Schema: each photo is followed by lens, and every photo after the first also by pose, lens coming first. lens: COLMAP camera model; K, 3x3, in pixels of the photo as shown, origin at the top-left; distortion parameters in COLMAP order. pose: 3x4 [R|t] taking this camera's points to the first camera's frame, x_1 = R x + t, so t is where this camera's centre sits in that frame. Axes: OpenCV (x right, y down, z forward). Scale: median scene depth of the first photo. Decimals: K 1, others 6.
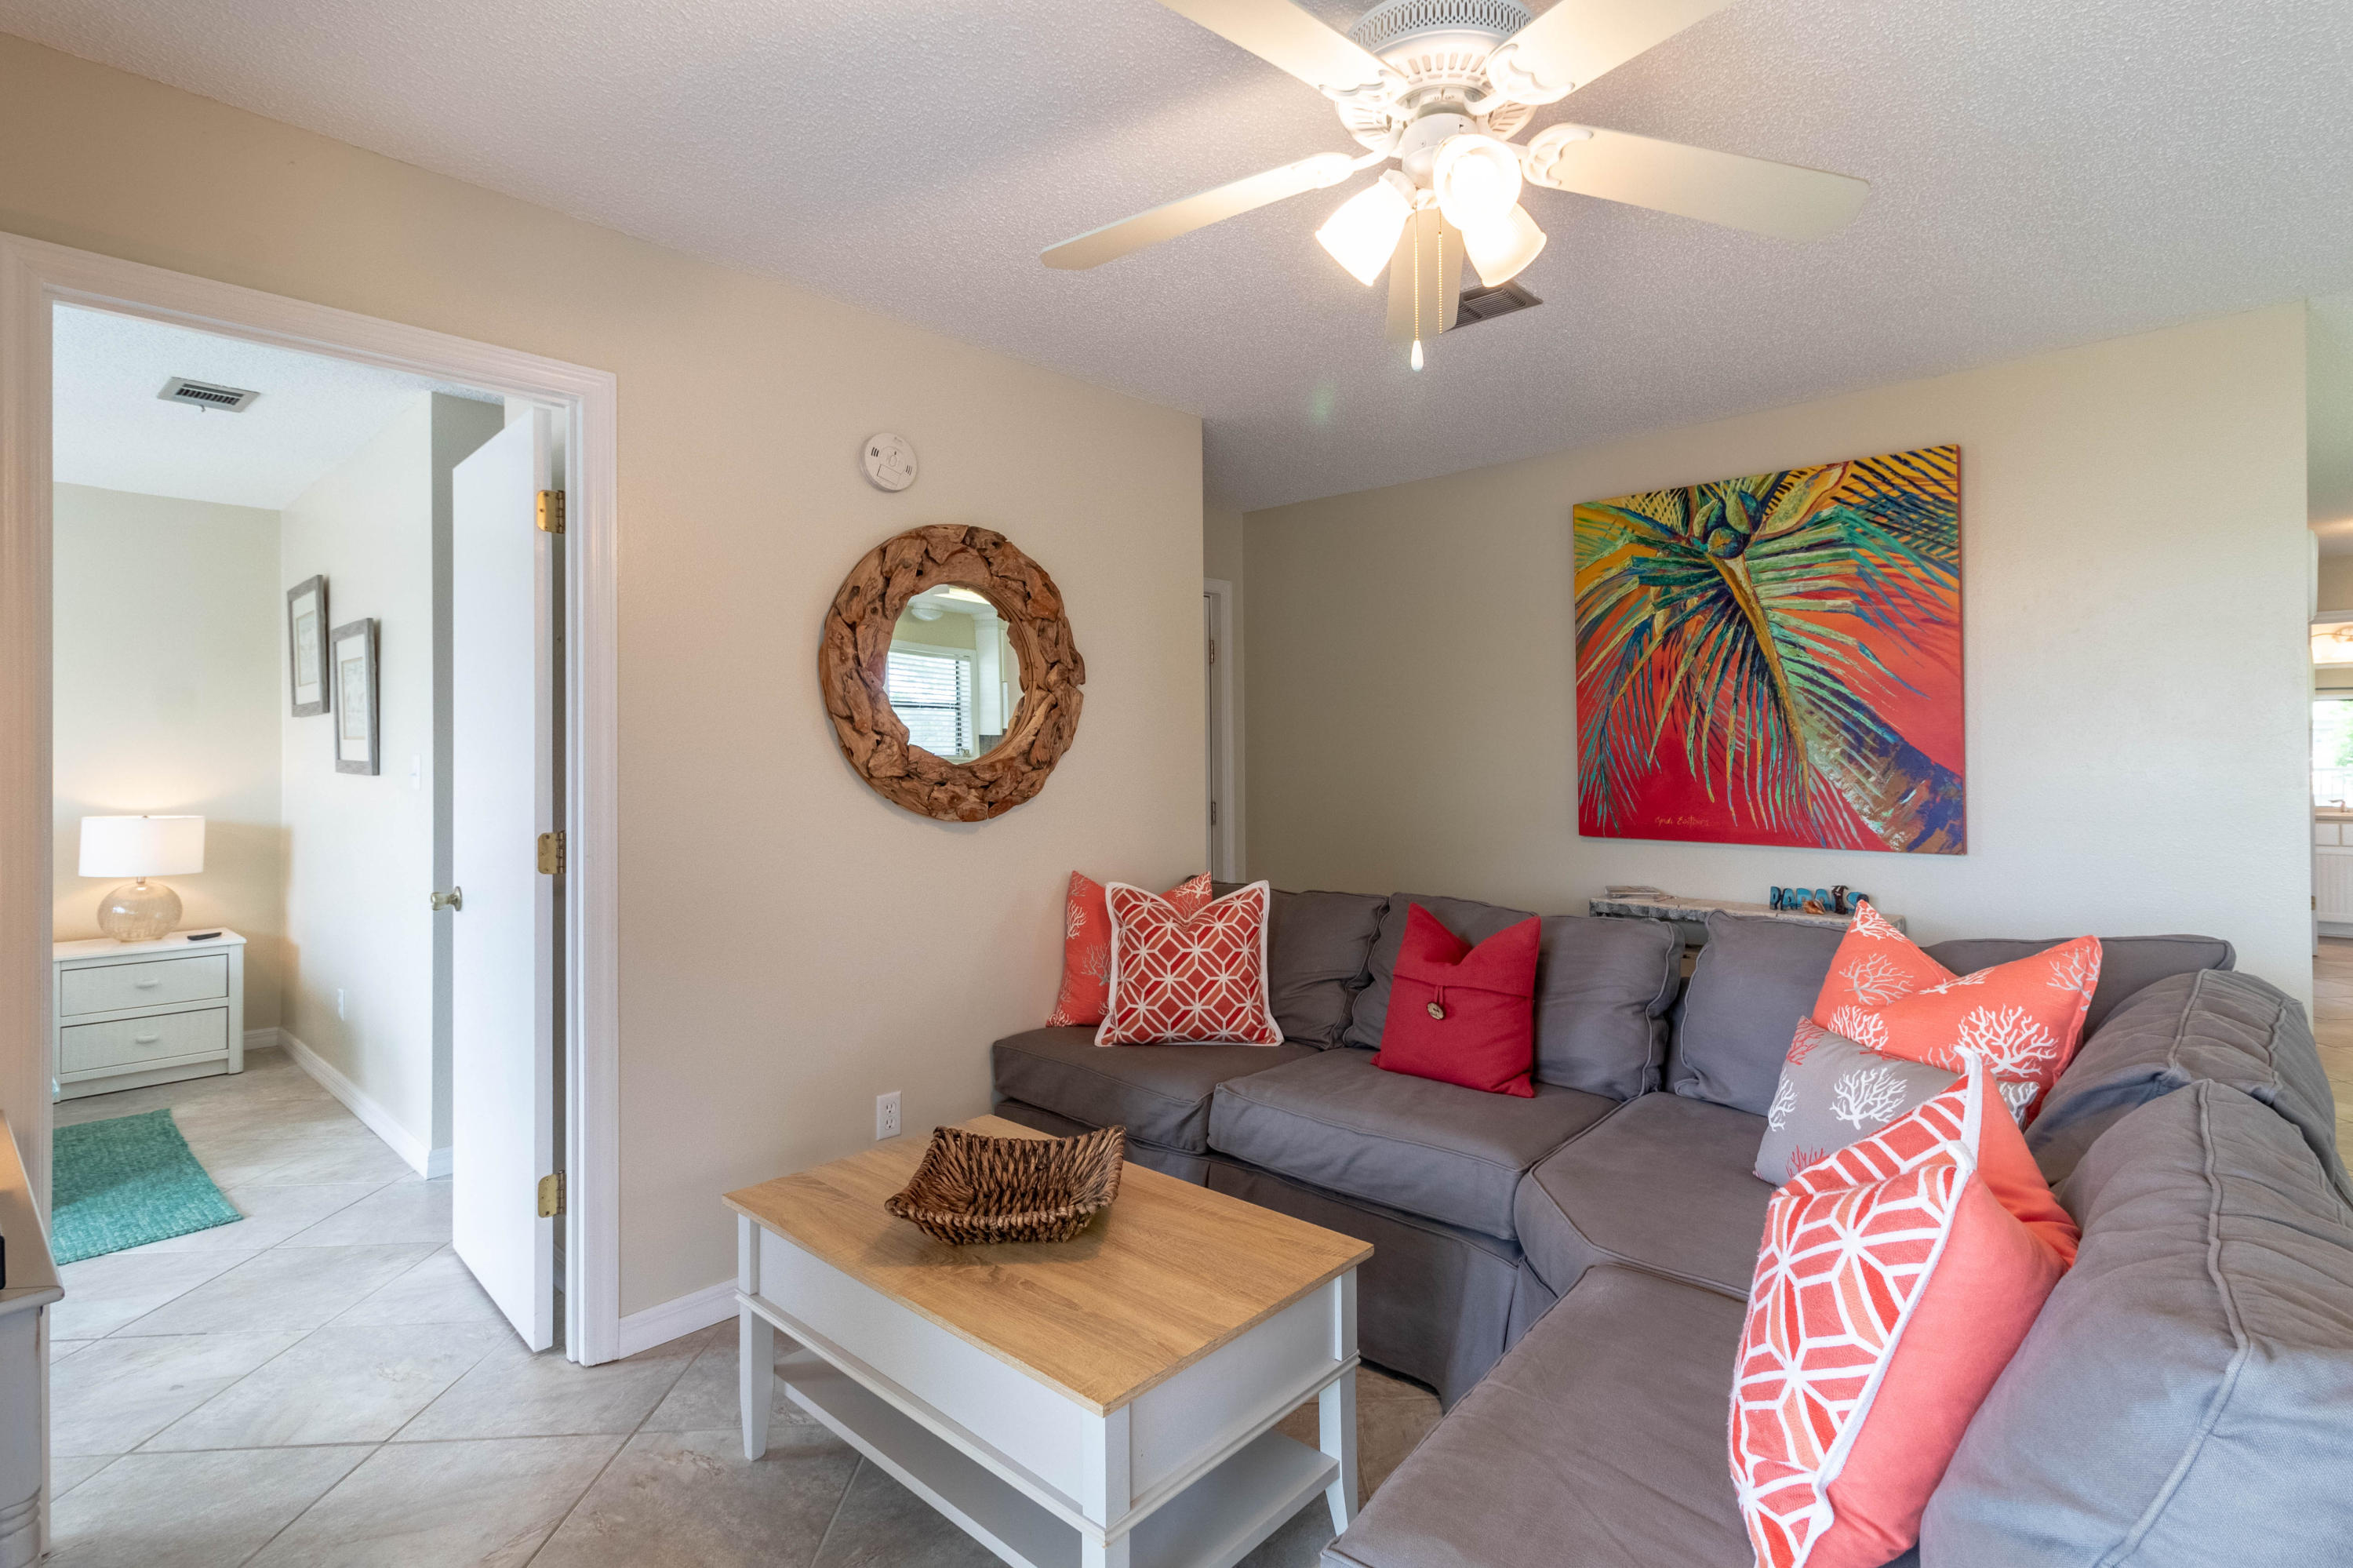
lens RADIAL K [[1108.1, 0, 1247.5], [0, 1108.1, 748.2], [0, 0, 1]] dist [0.012575, -0.004387]
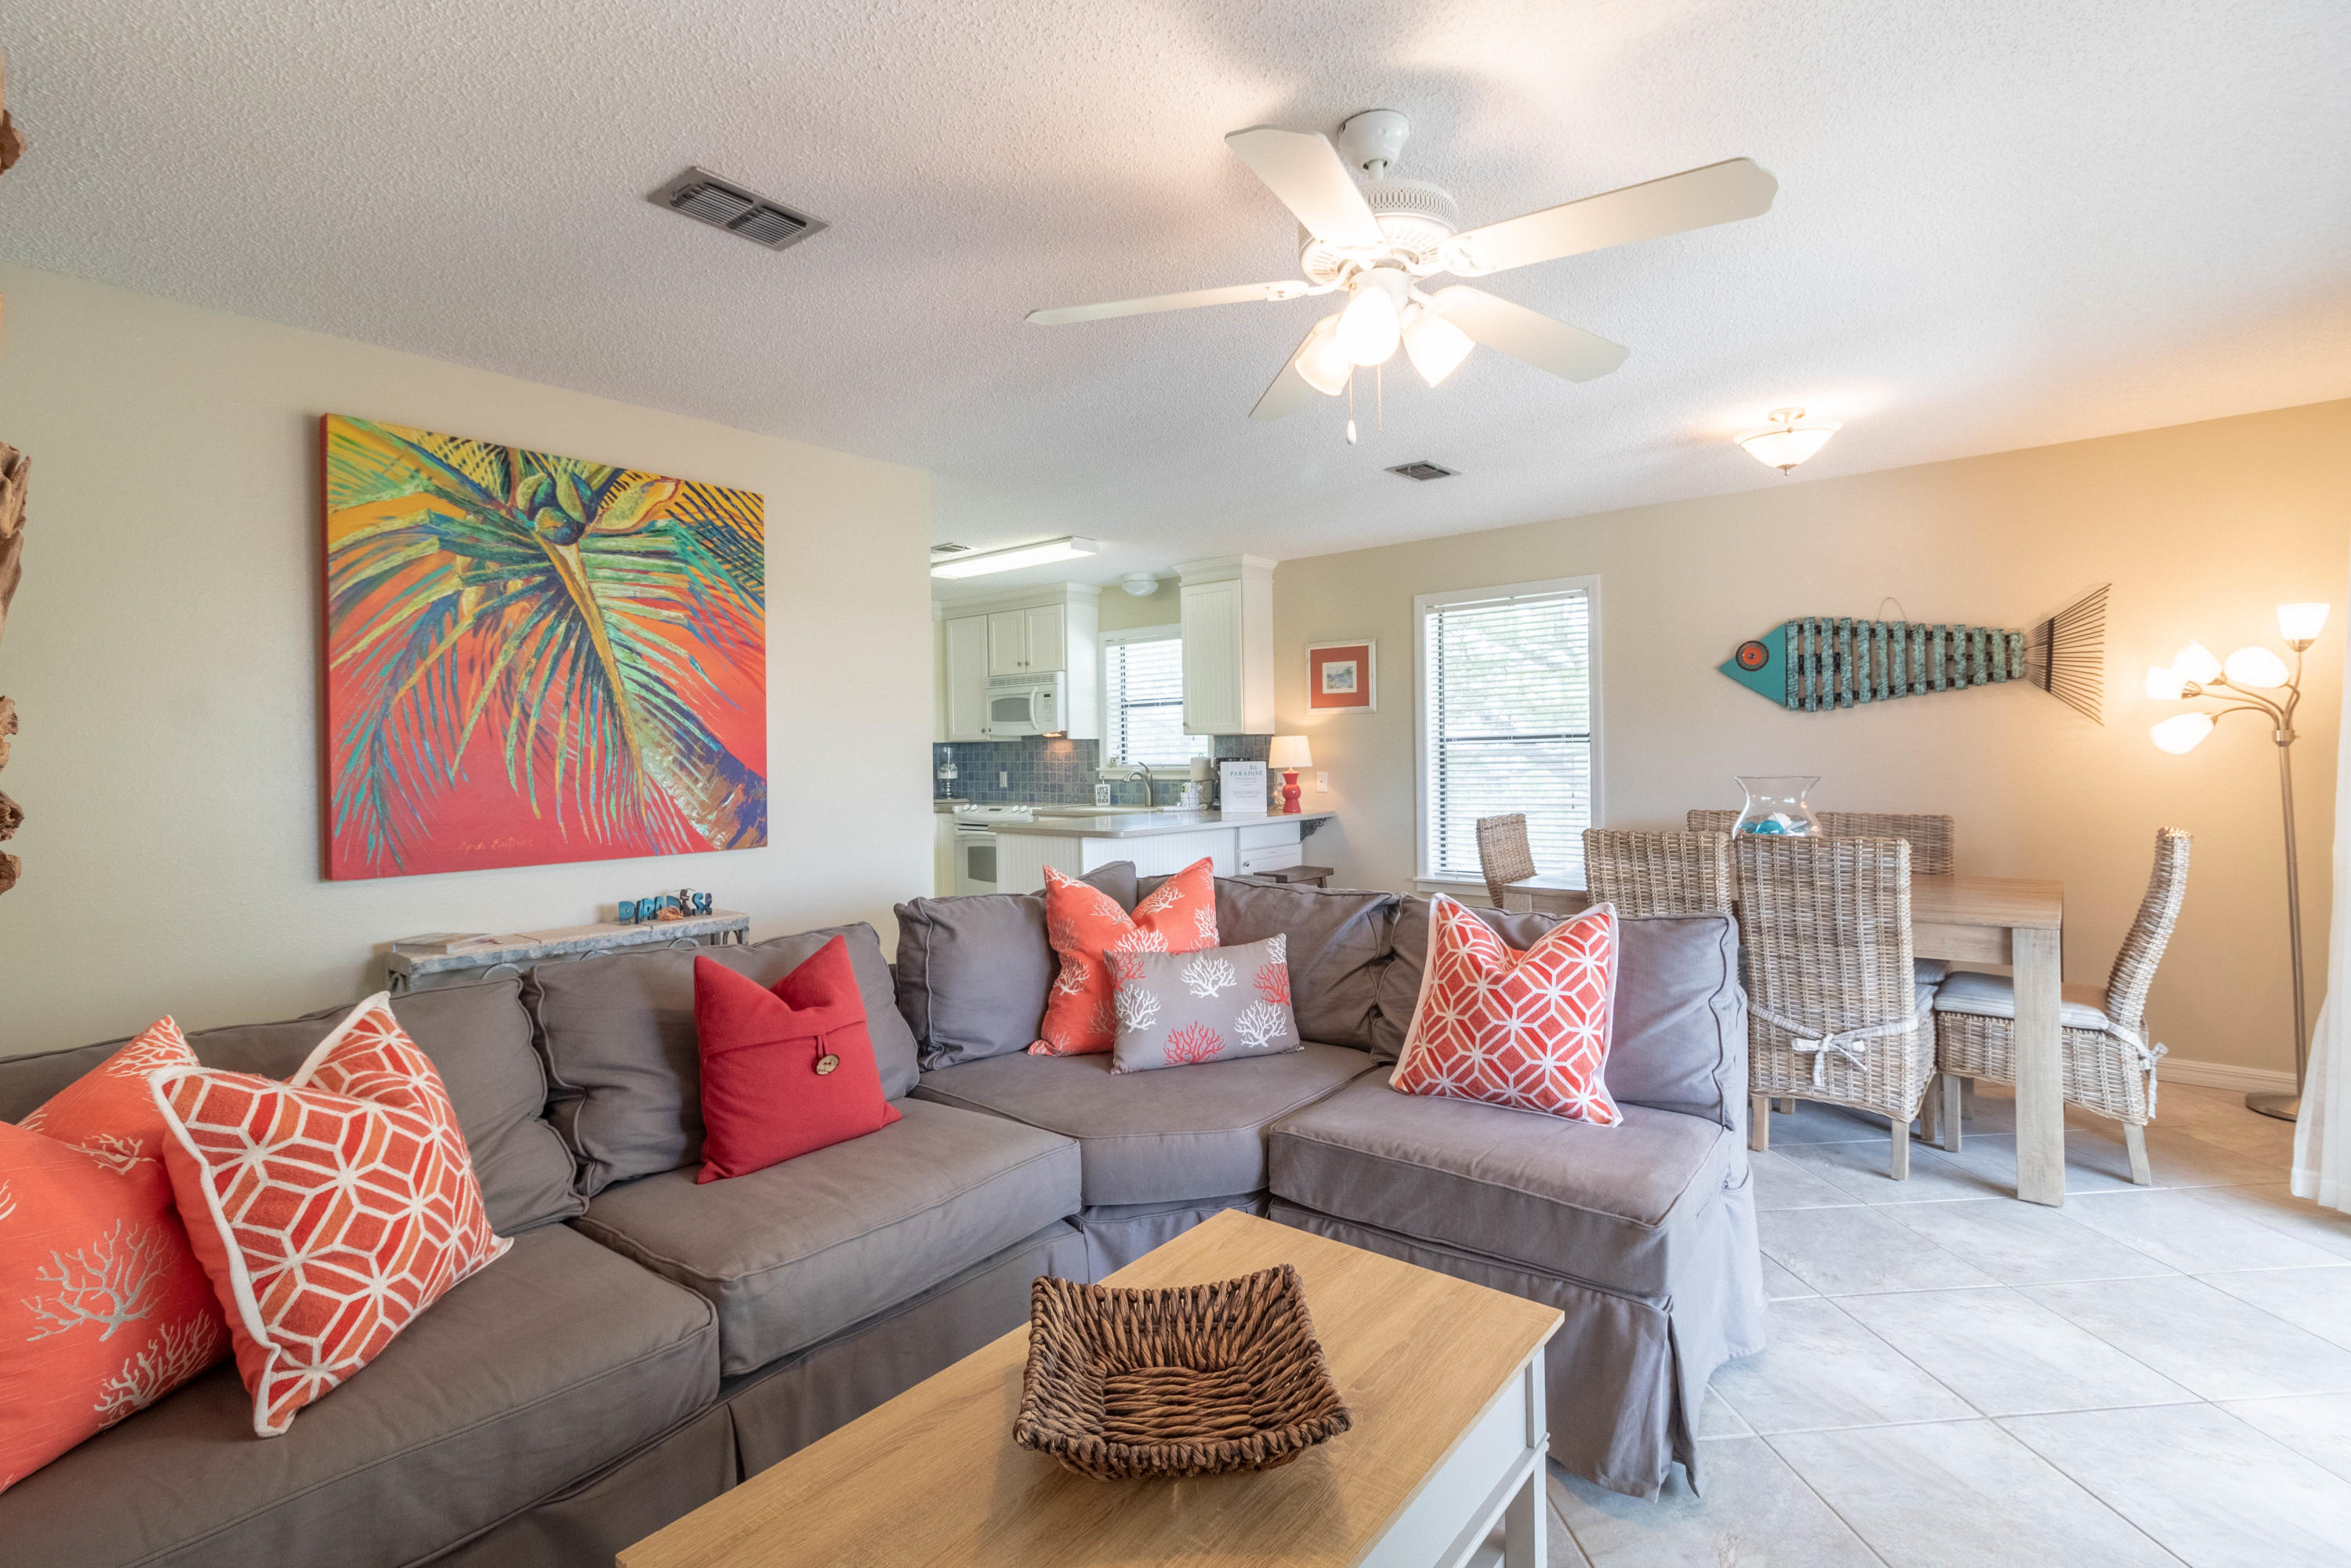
lens RADIAL K [[1107.2, 0, 1177.3], [0, 1107.2, 753.3], [0, 0, 1]] dist [0.012575, -0.004387]
pose [[-0.015155, 0.005374, 0.999871, -0.477312], [0.008744, 0.999948, -0.005242, 0.006525], [-0.999847, 0.008663, -0.015201, 0.529614]]
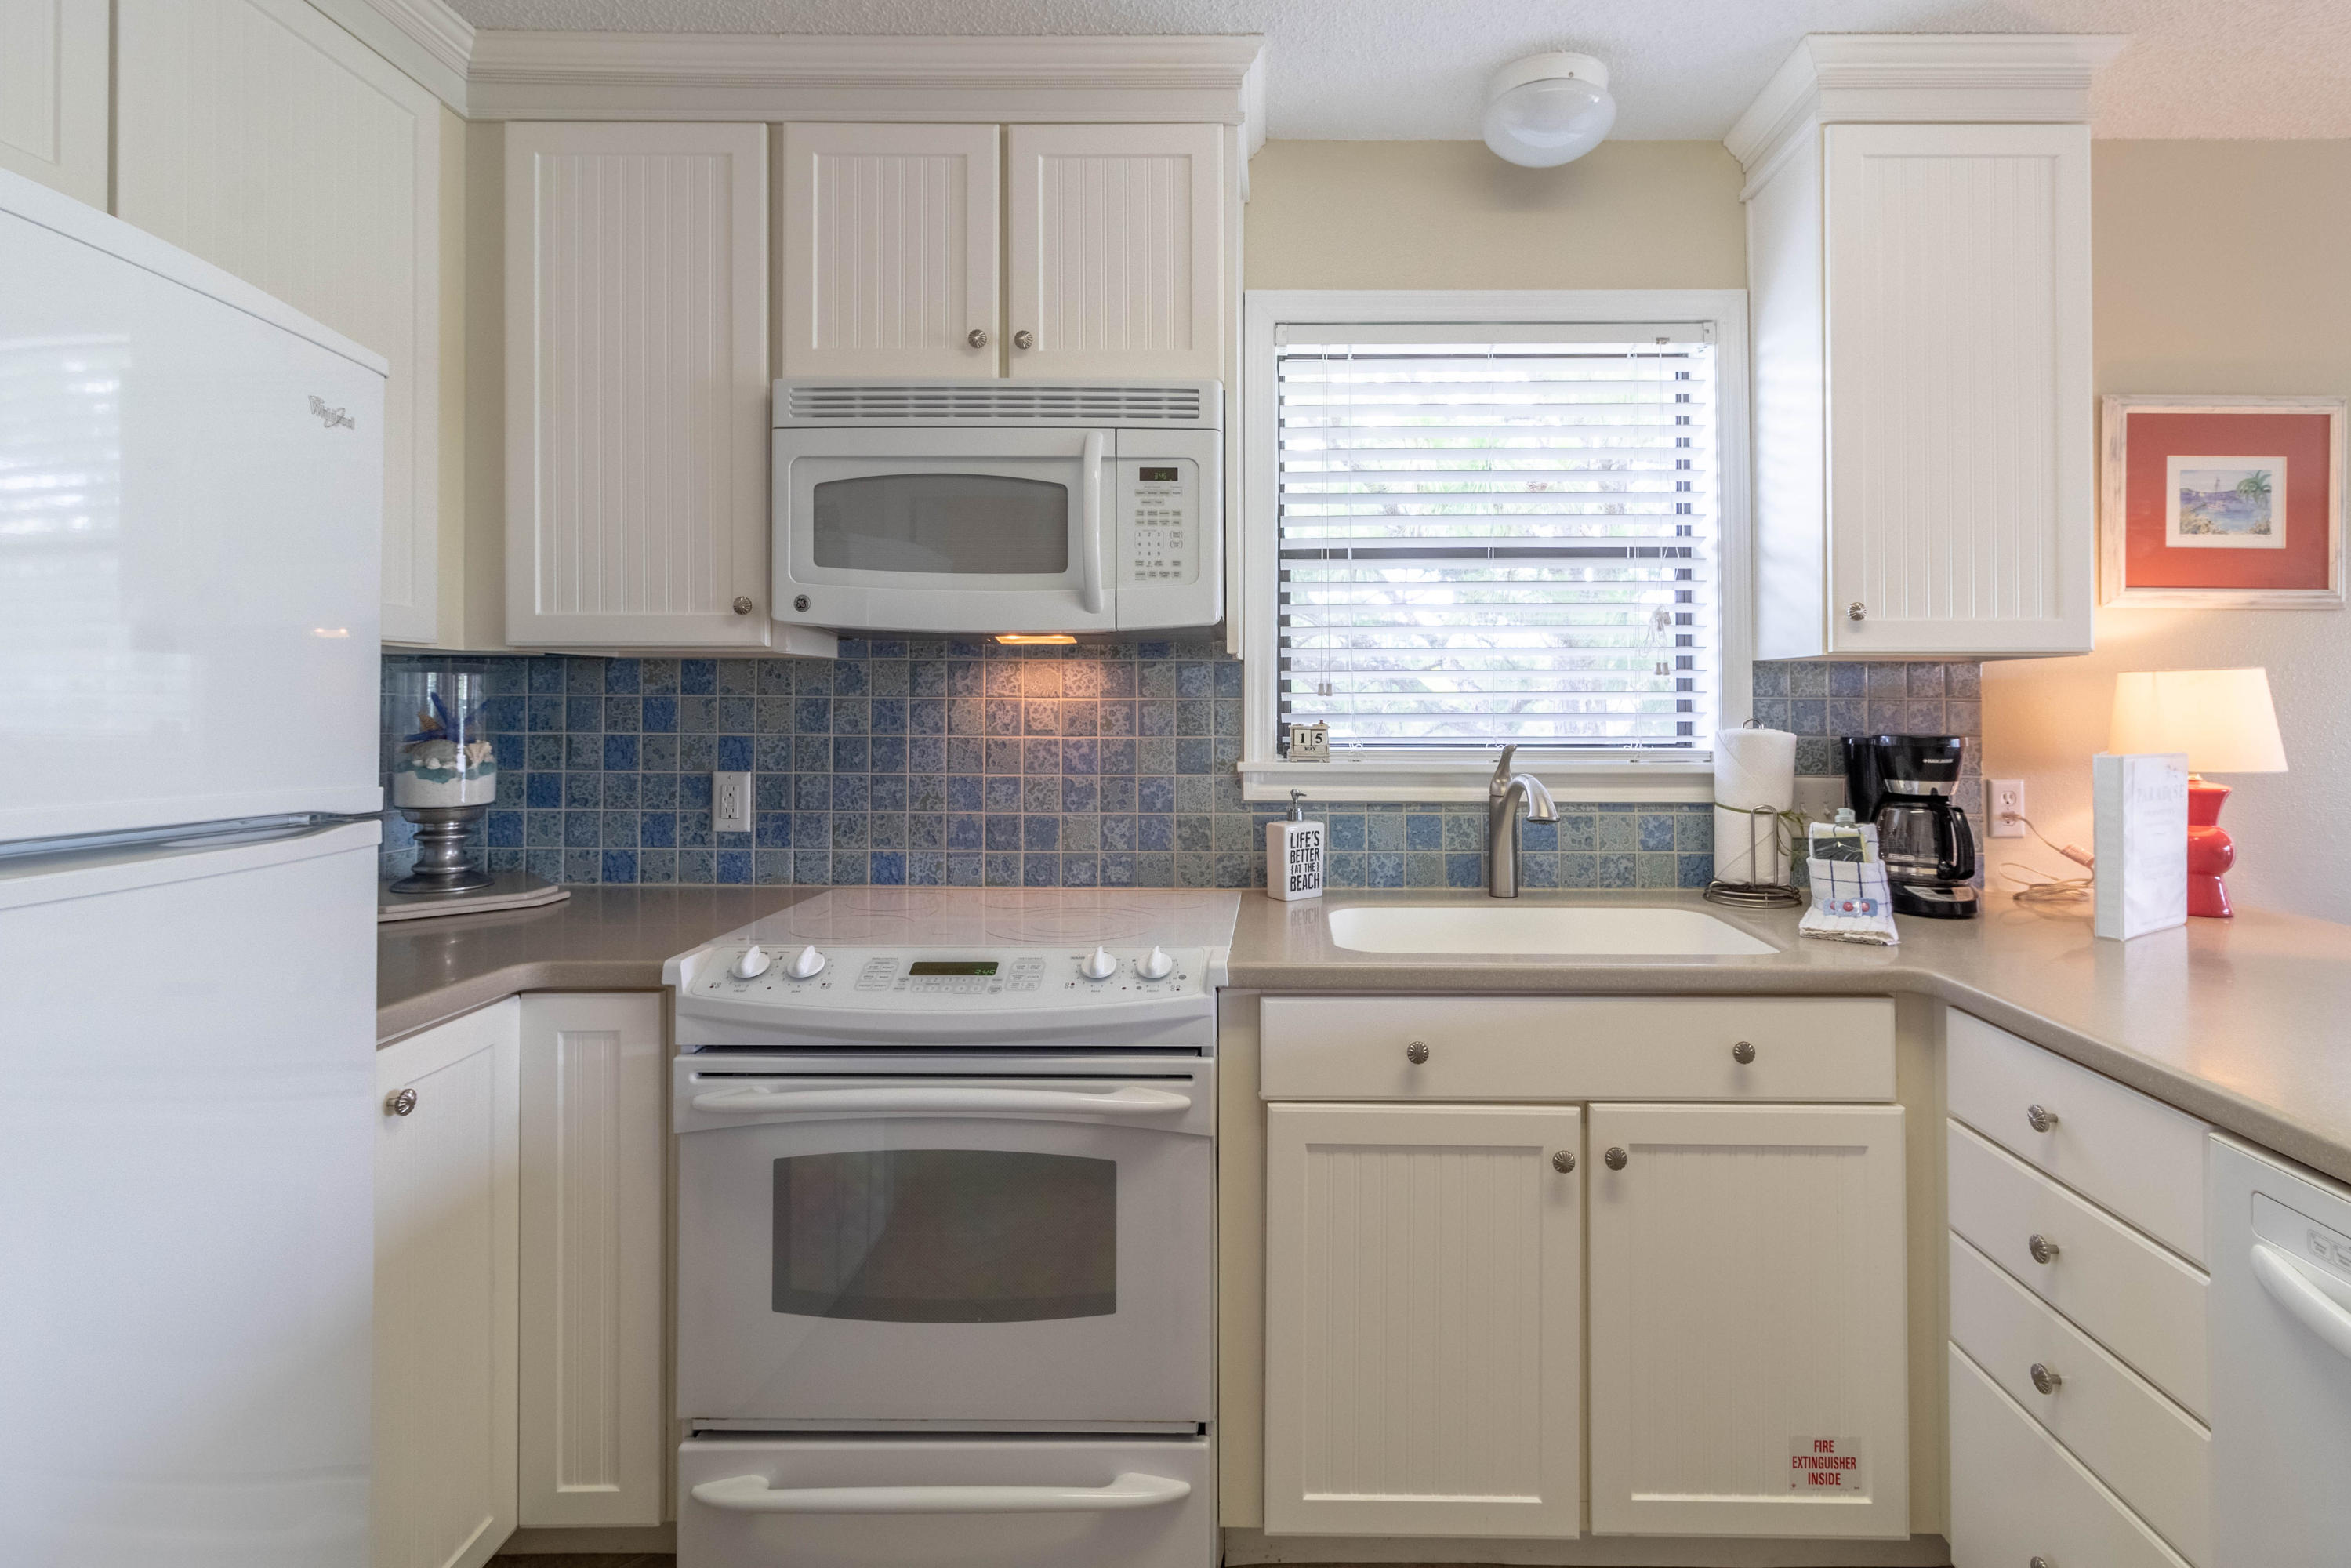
lens RADIAL K [[1107.2, 0, 1266.3], [0, 1107.2, 695.5], [0, 0, 1]] dist [0.012575, -0.004387]
pose [[-0.651199, 0.013272, 0.758791, 1.135459], [-0.004988, 0.999751, -0.021768, -0.000624], [-0.758890, -0.017960, -0.650971, 1.020876]]
